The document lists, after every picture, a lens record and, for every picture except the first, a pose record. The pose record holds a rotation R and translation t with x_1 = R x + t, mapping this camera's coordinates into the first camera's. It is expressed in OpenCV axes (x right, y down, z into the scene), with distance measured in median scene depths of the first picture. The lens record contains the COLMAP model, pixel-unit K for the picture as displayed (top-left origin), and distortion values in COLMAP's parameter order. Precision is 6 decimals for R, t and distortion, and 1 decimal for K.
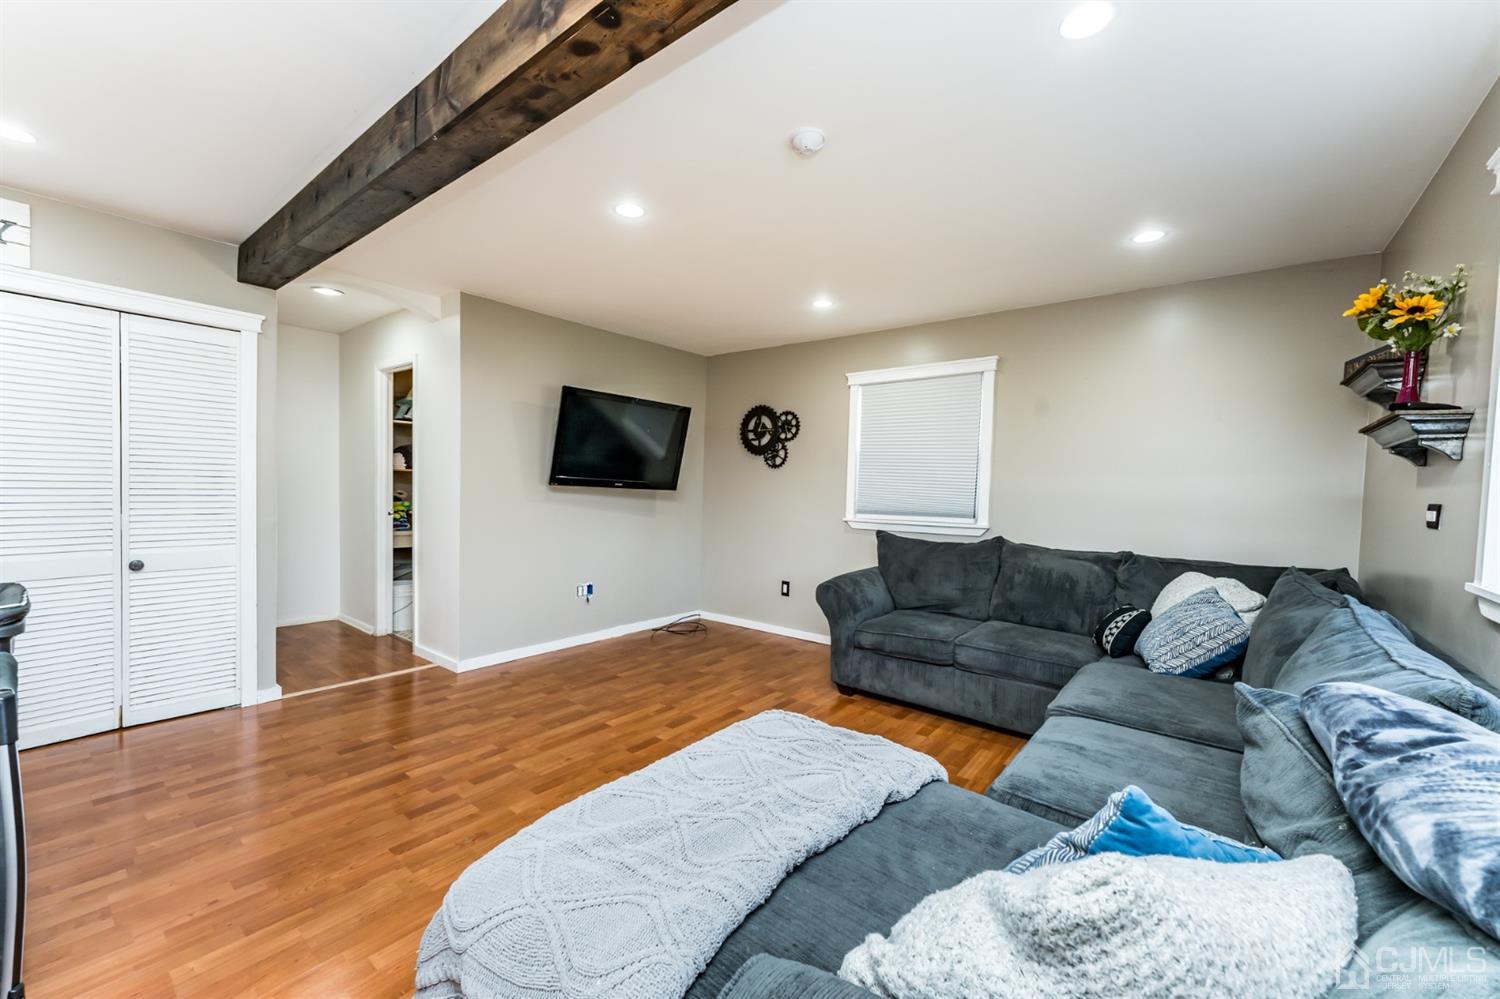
lens RADIAL K [[604.3, 0, 744.6], [0, 604.3, 505.8], [0, 0, 1]] dist [0.003359, 0.000767]
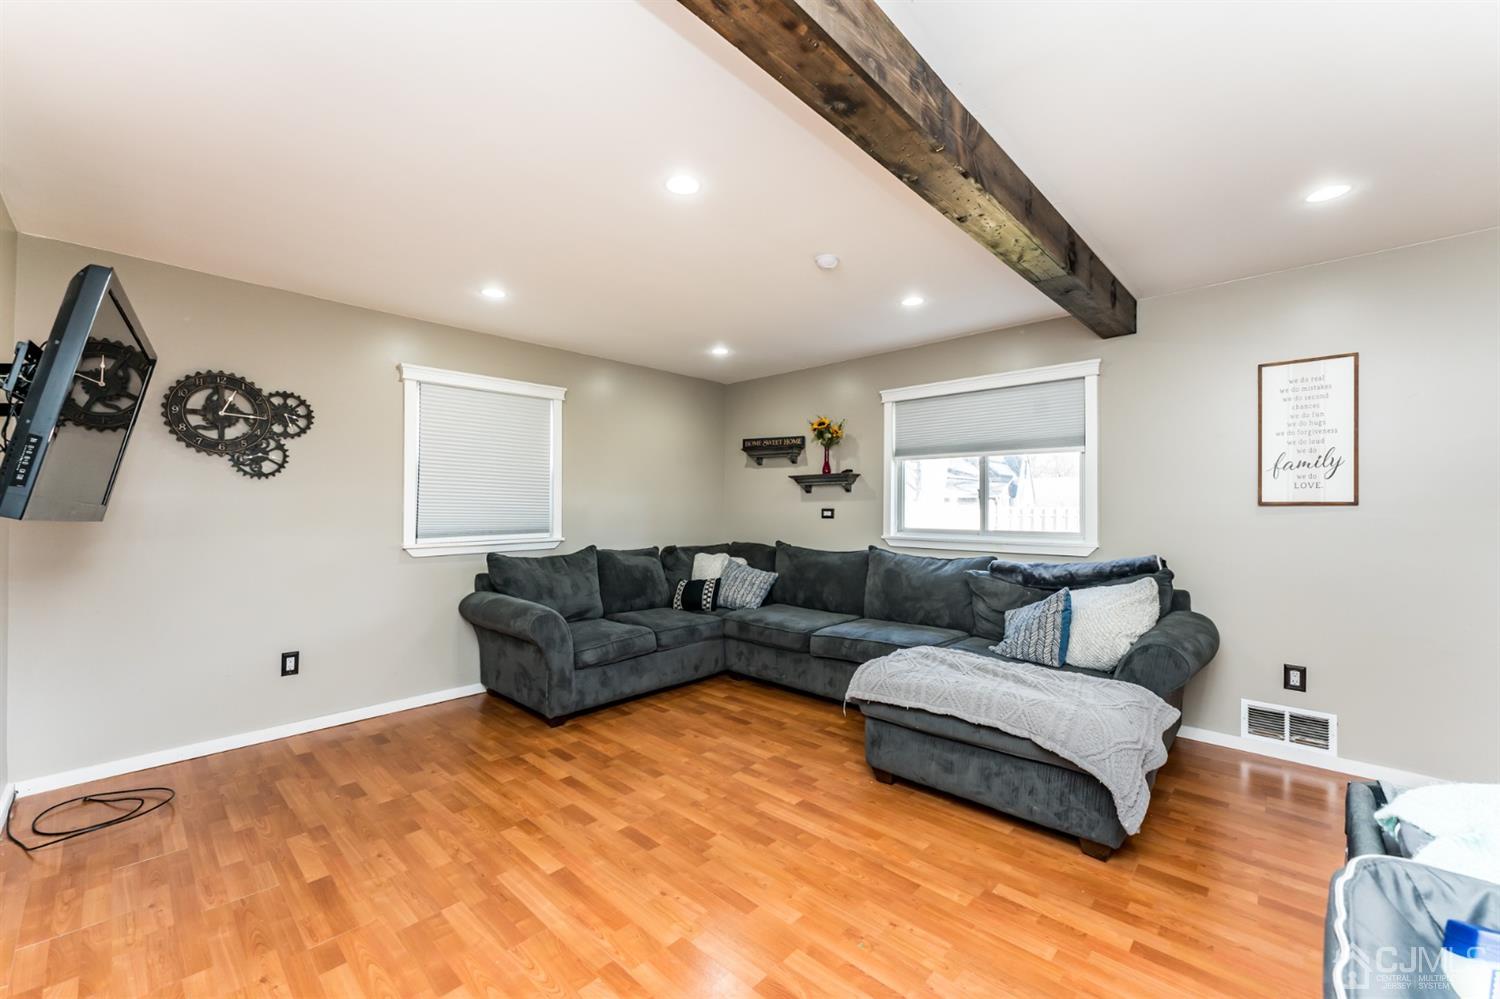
lens RADIAL K [[604.3, 0, 745.6], [0, 604.3, 498.1], [0, 0, 1]] dist [0.003359, 0.000767]
pose [[0.074180, -0.010181, 0.997193, -0.641248], [0.033696, 0.999402, 0.007697, -0.034912], [-0.996675, 0.033031, 0.074478, 0.535150]]
